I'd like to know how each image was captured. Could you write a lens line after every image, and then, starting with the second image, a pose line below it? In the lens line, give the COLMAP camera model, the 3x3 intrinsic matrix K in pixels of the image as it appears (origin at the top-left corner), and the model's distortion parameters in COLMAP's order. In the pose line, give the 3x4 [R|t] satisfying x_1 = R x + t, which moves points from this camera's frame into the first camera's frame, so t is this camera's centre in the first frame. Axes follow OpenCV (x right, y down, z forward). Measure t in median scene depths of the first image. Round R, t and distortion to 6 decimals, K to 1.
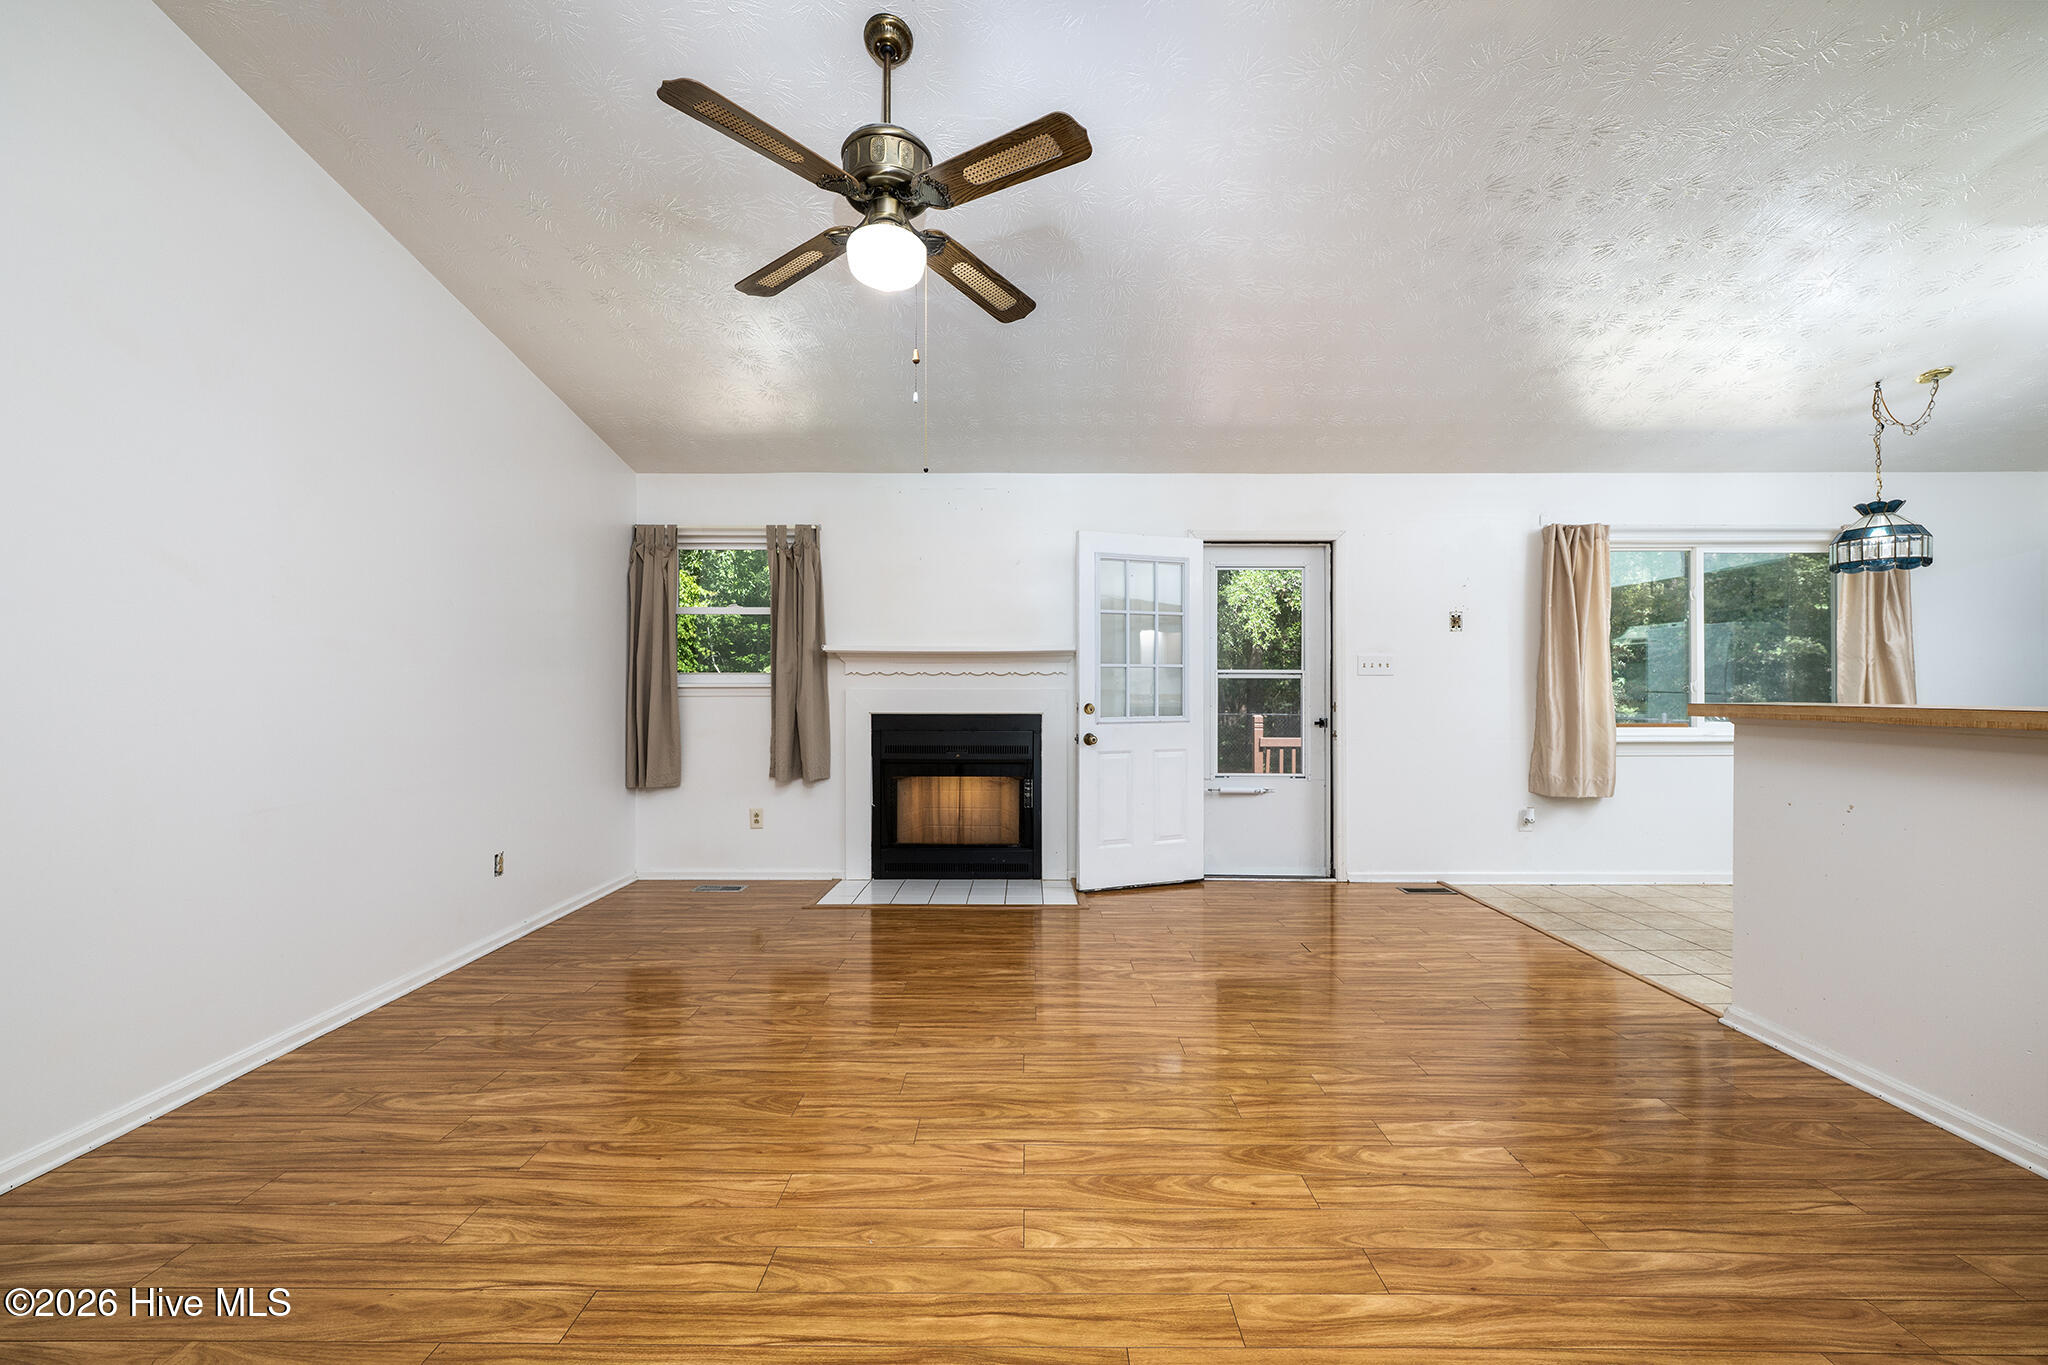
lens RADIAL K [[809.8, 0, 1029.8], [0, 809.8, 696.9], [0, 0, 1]] dist [-0.000624, 0.000508]
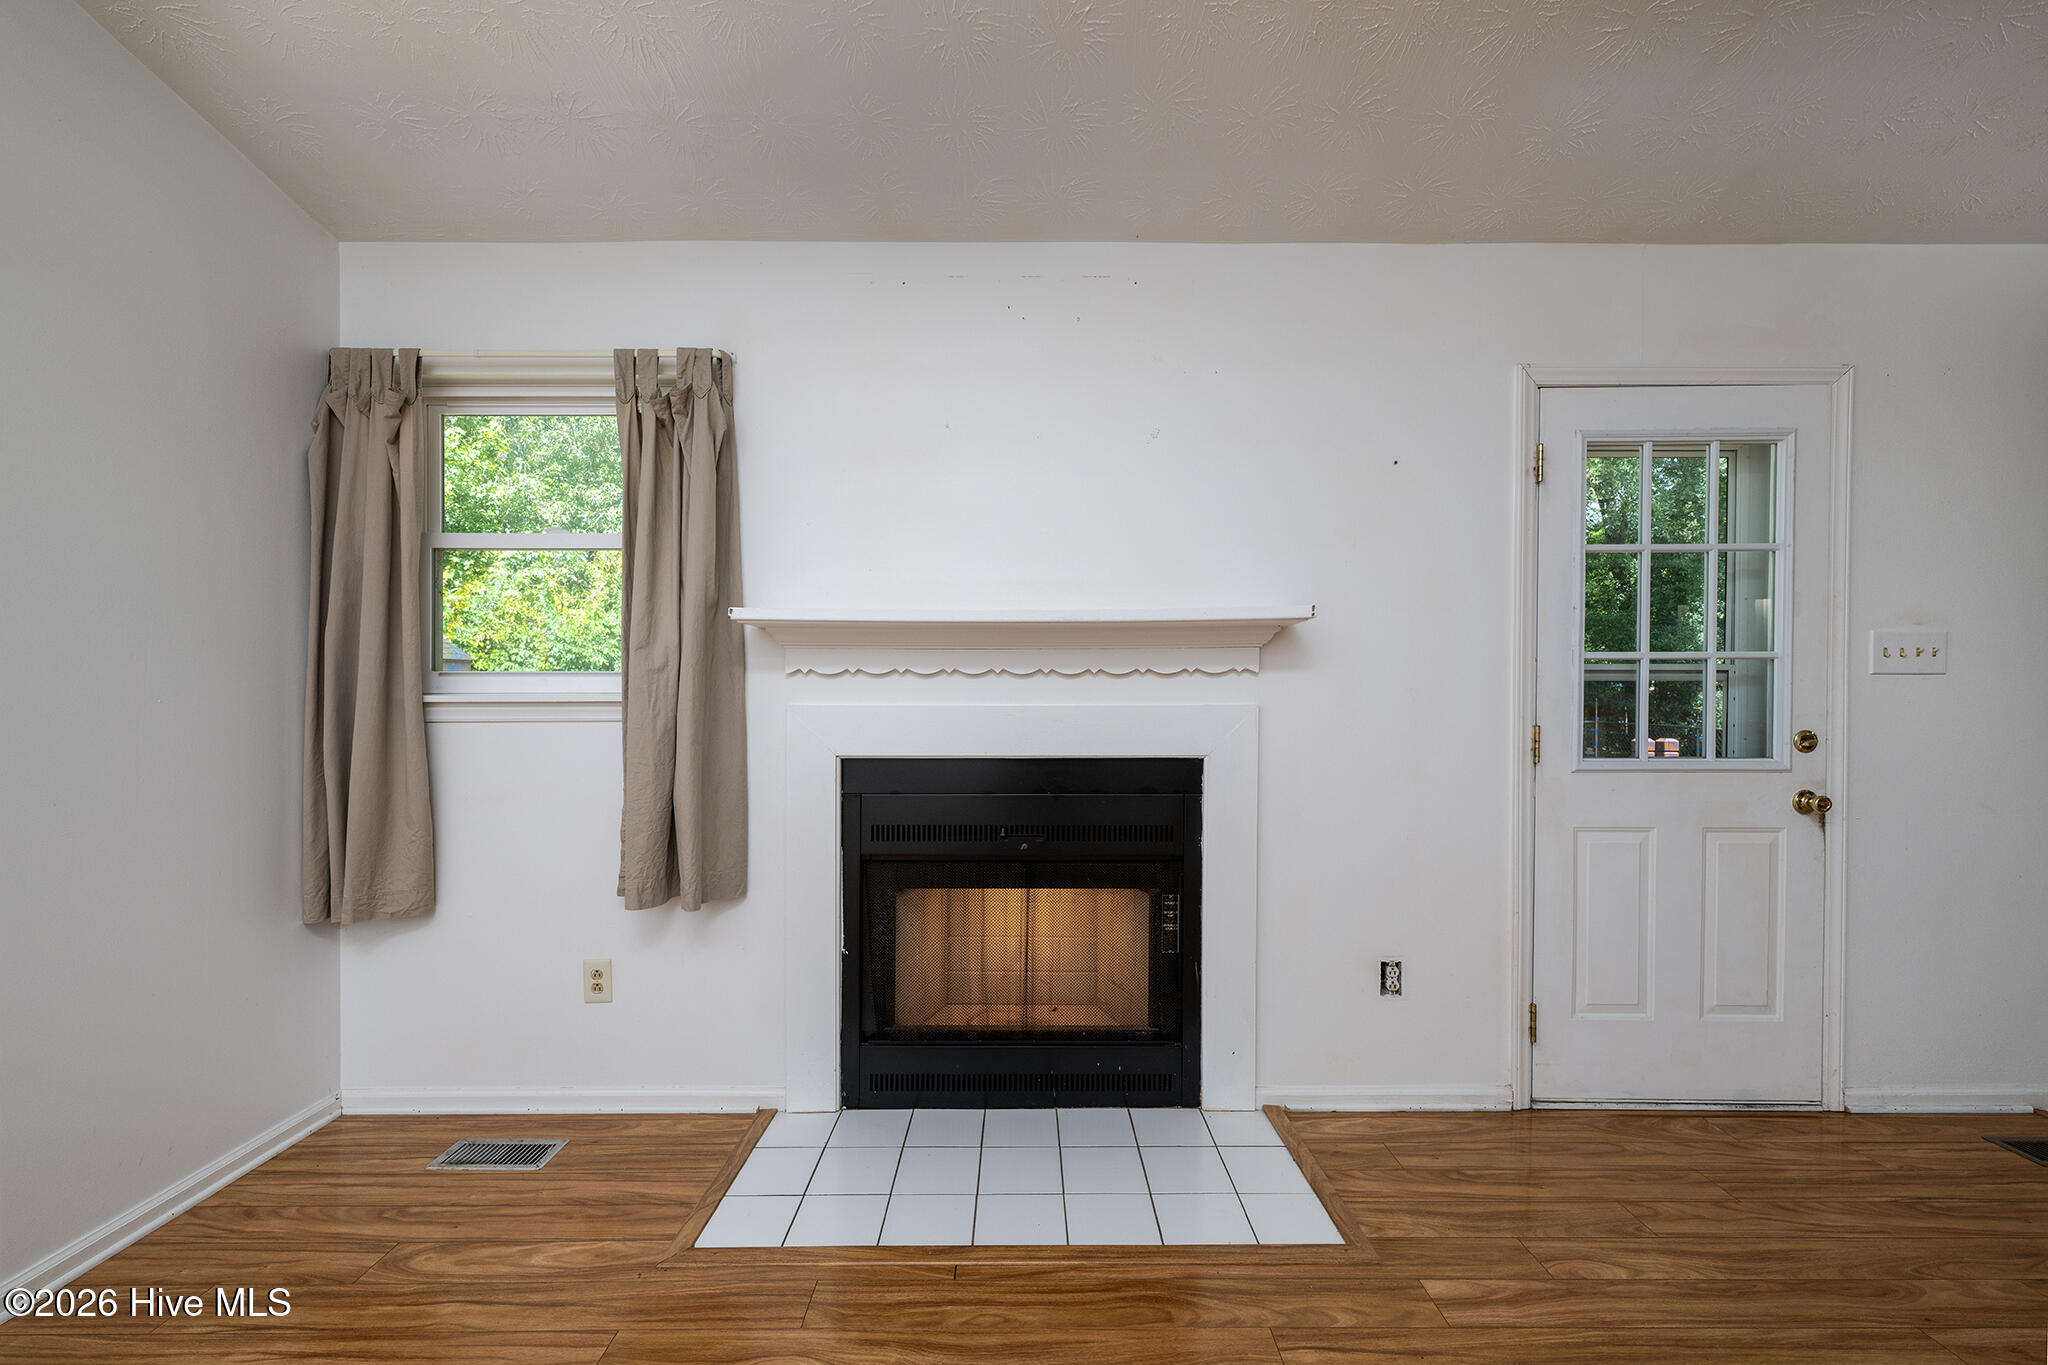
lens RADIAL K [[809.8, 0, 1023.0], [0, 809.8, 688.0], [0, 0, 1]] dist [-0.000624, 0.000508]
pose [[0.999998, -0.001509, -0.001601, -0.095749], [0.001479, 0.999828, -0.018482, -0.011376], [0.001628, 0.018480, 0.999828, 0.565296]]
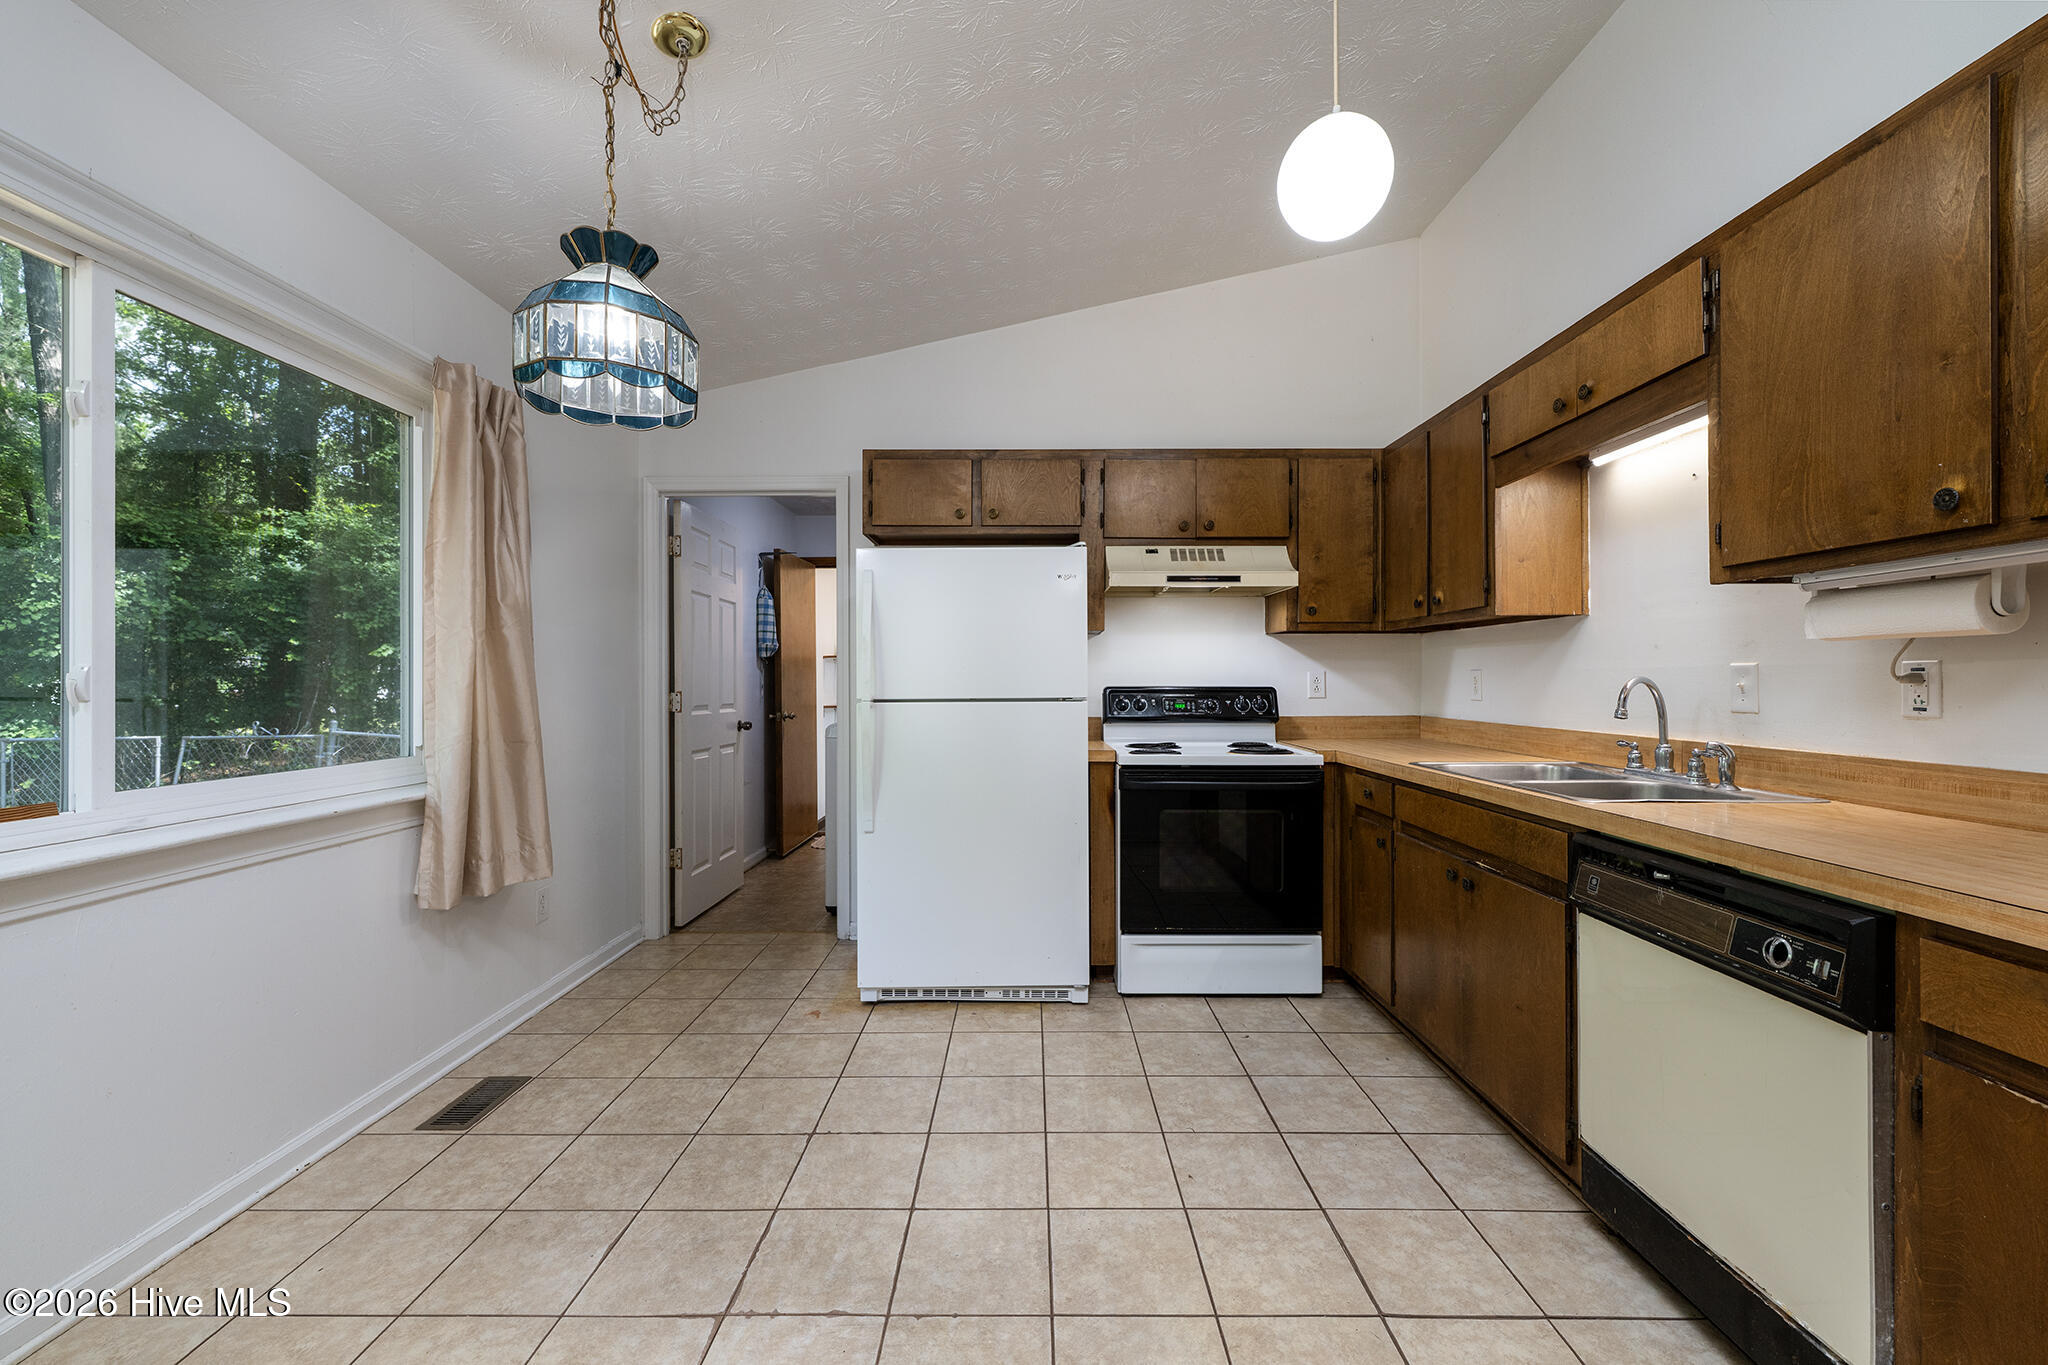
lens RADIAL K [[809.8, 0, 1021.3], [0, 809.8, 682.6], [0, 0, 1]] dist [-0.000624, 0.000508]
pose [[0.011054, -0.000020, 0.999939, 0.550142], [0.013260, 0.999912, -0.000127, -0.008728], [-0.999851, 0.013260, 0.011053, 0.680717]]
